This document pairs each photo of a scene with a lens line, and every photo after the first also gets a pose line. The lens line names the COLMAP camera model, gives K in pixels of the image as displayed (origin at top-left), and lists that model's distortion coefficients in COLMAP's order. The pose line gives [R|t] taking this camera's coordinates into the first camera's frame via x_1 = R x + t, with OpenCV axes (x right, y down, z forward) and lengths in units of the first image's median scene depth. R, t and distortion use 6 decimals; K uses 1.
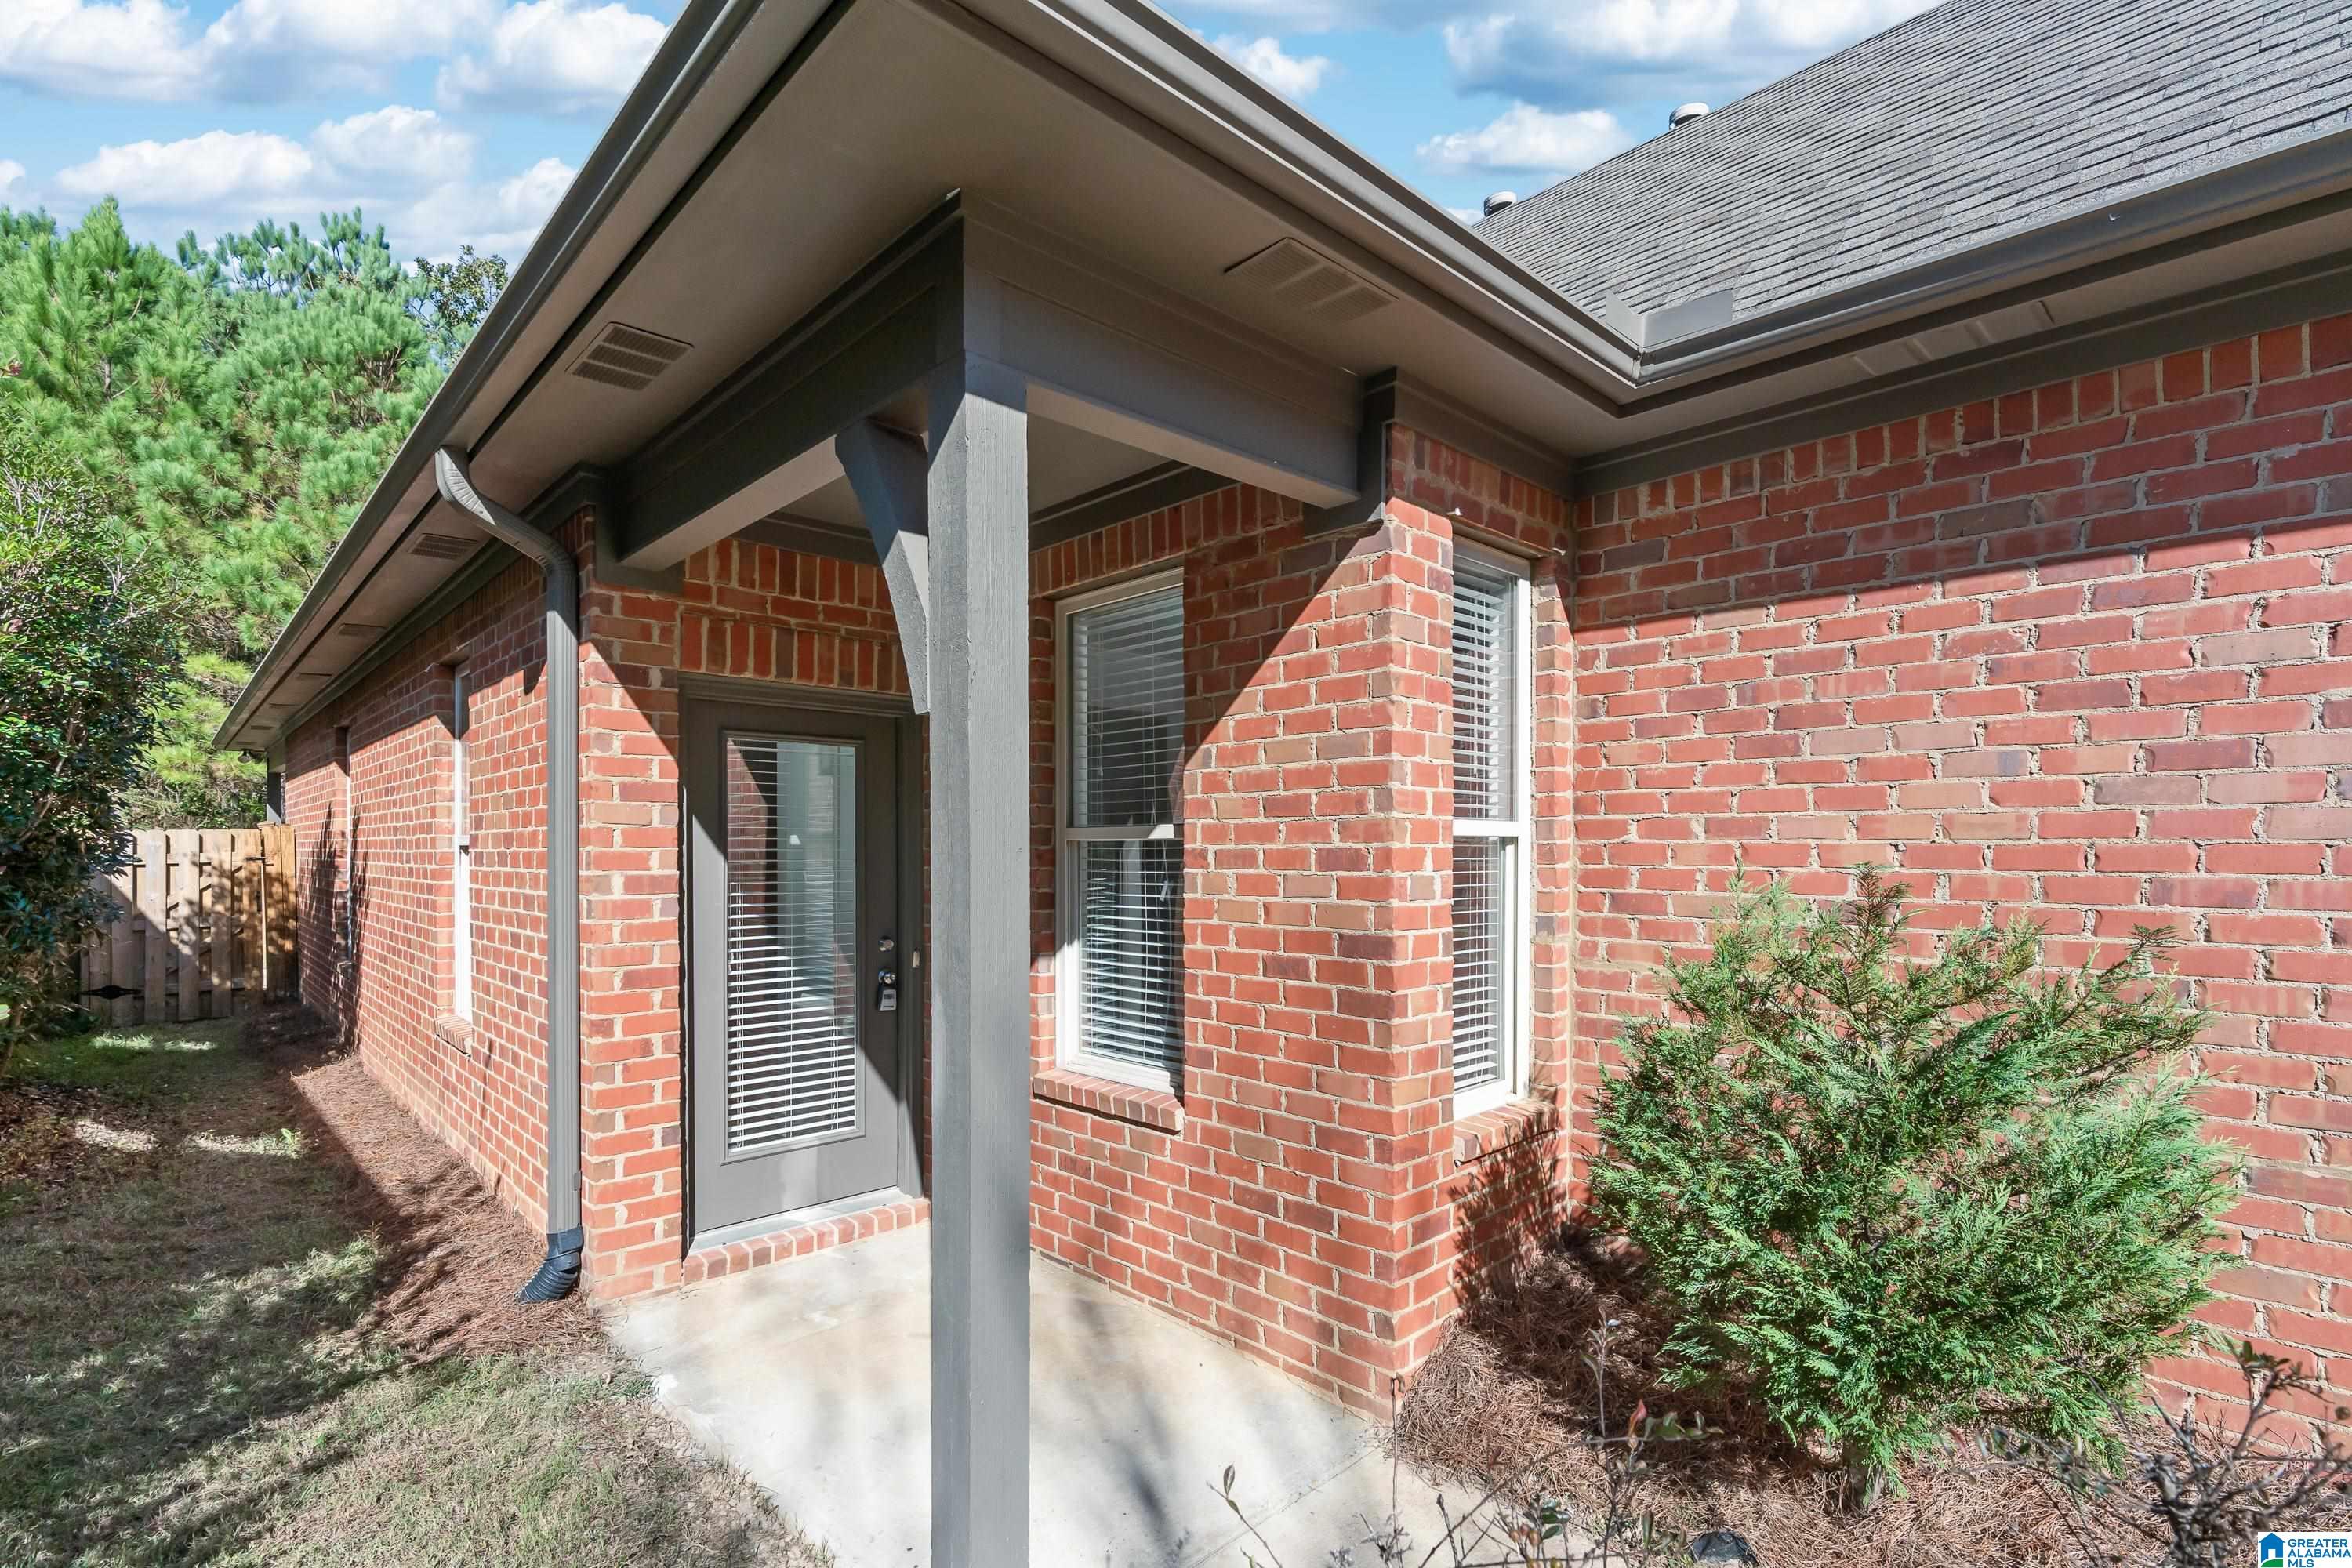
lens RADIAL K [[1068.7, 0, 1180.1], [0, 1068.7, 793.8], [0, 0, 1]] dist [-0.010736, 0.001962]
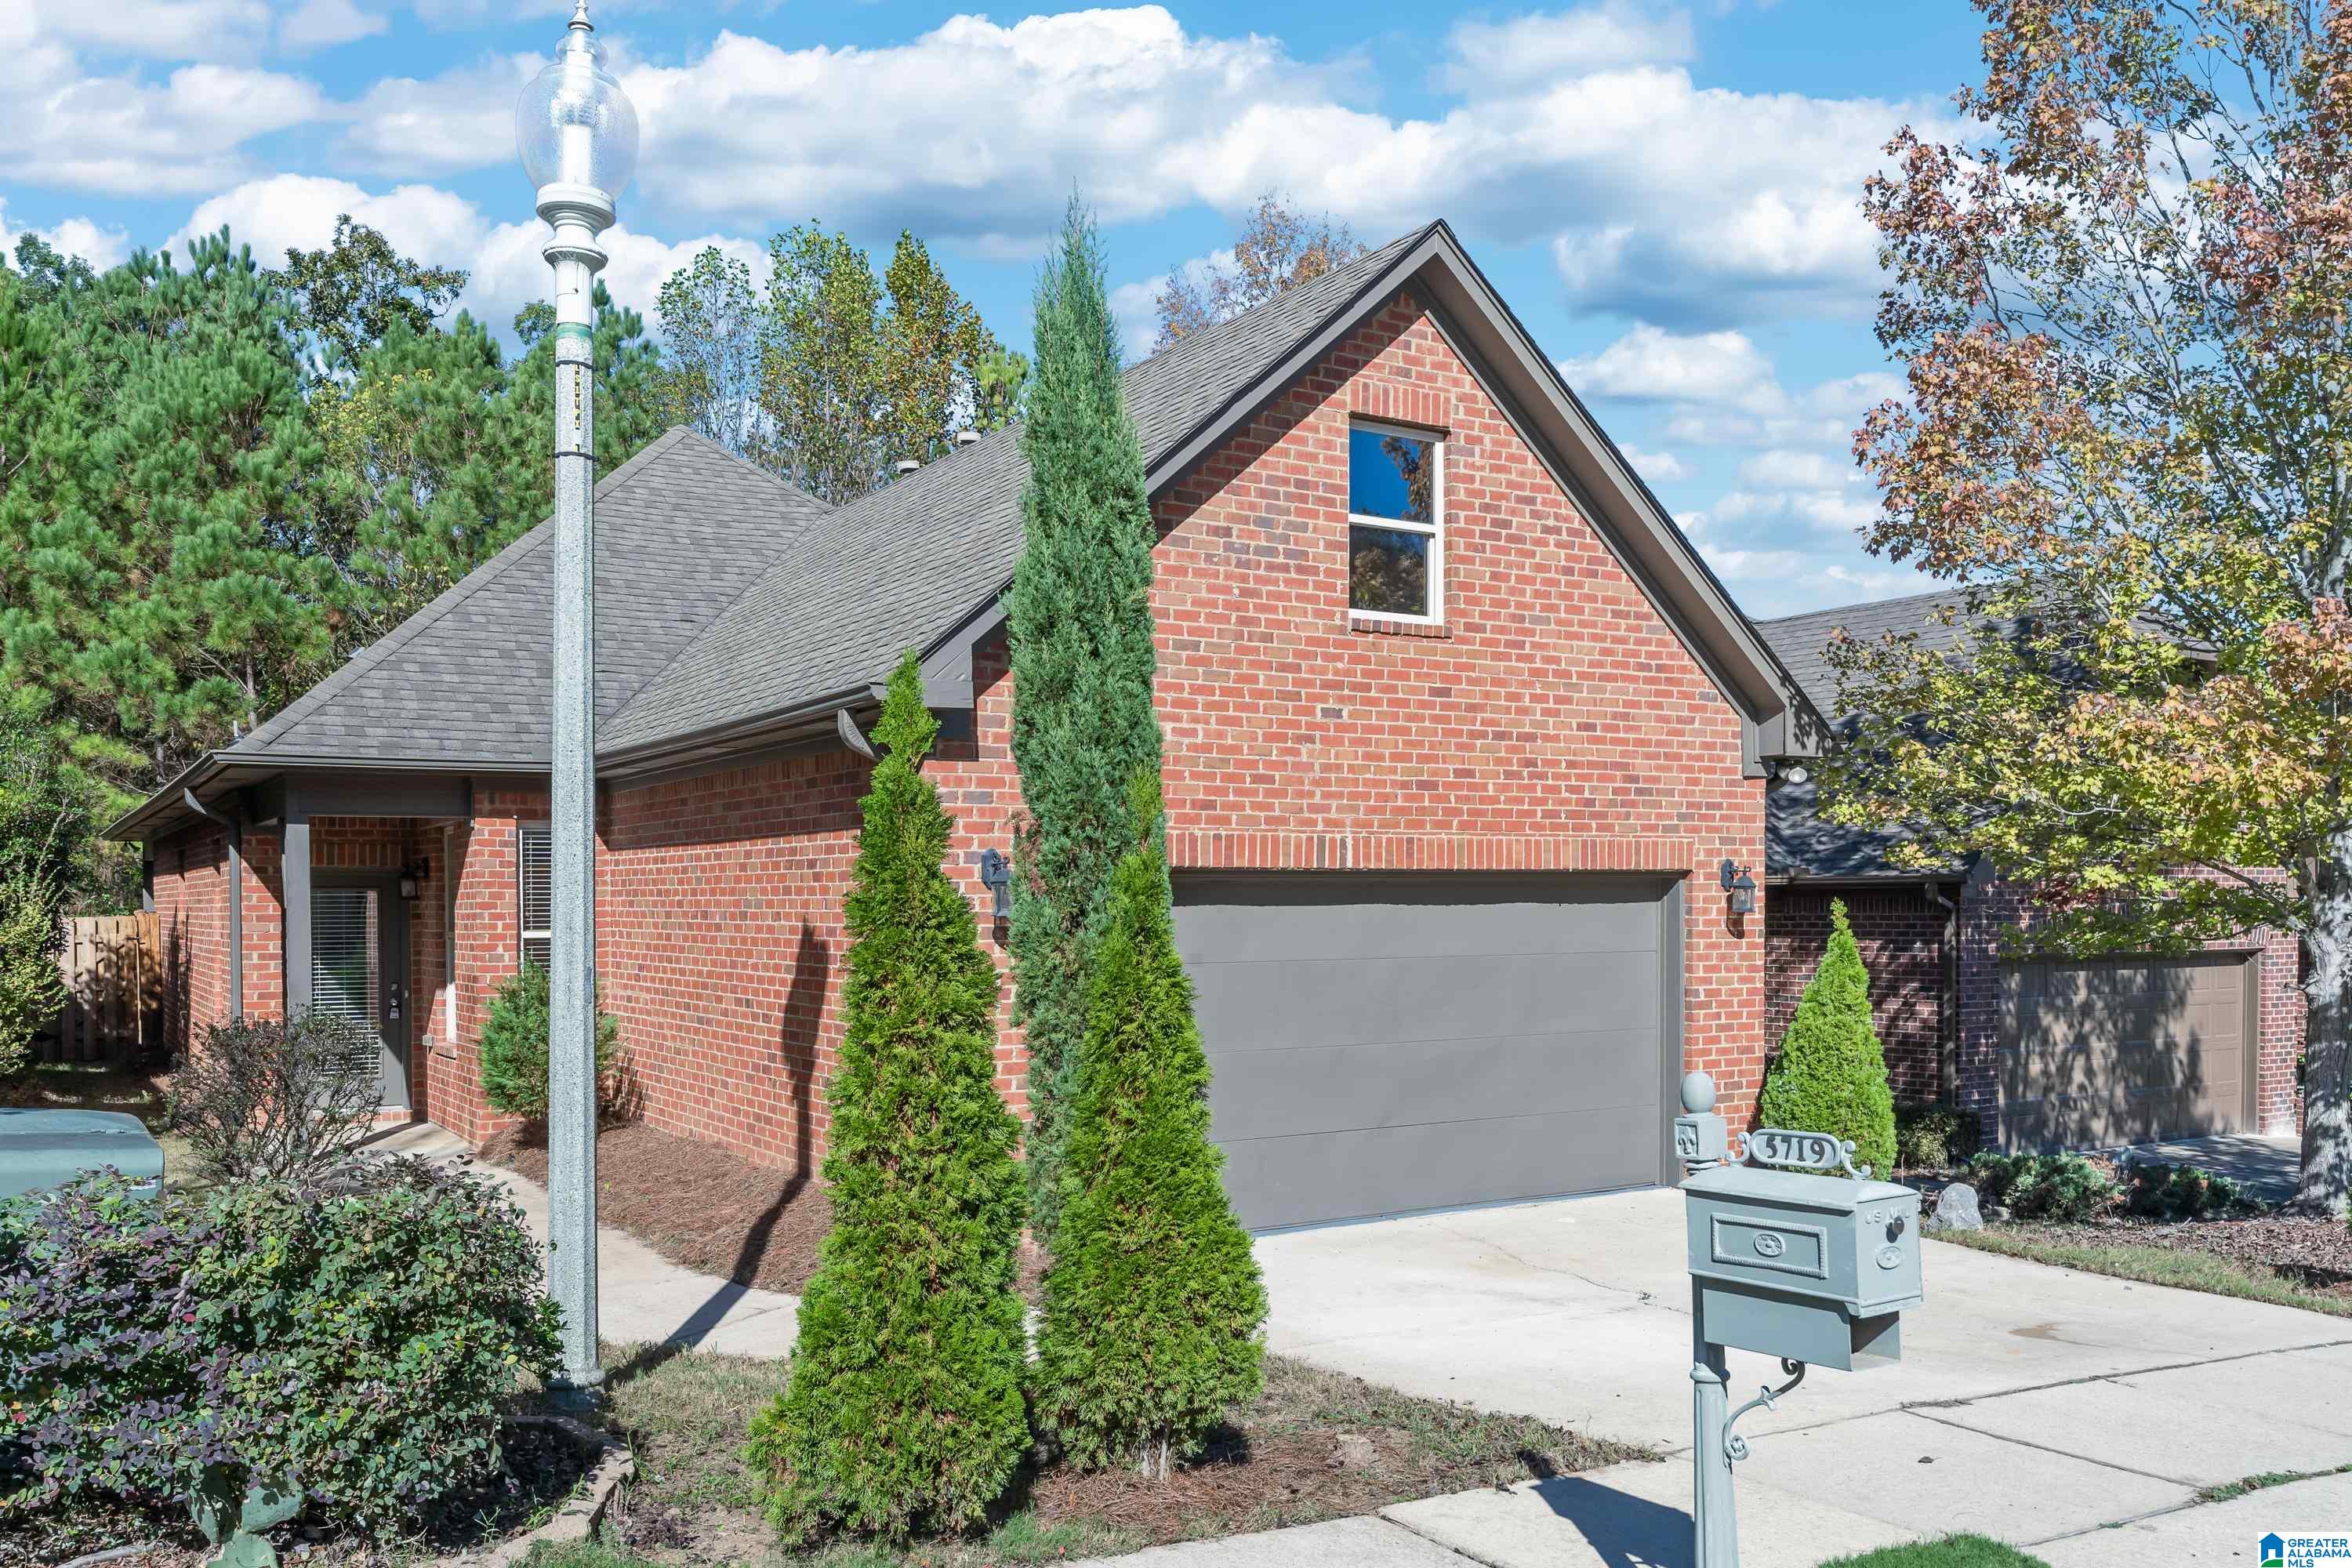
lens RADIAL K [[1919.8, 0, 1174.7], [0, 1919.8, 784.9], [0, 0, 1]] dist [0.008426, 0.003511]
pose [[0.974824, -0.015644, -0.222428, 0.508605], [0.013292, 0.999839, -0.012068, -0.045748], [0.222581, 0.008808, 0.974874, -0.573811]]
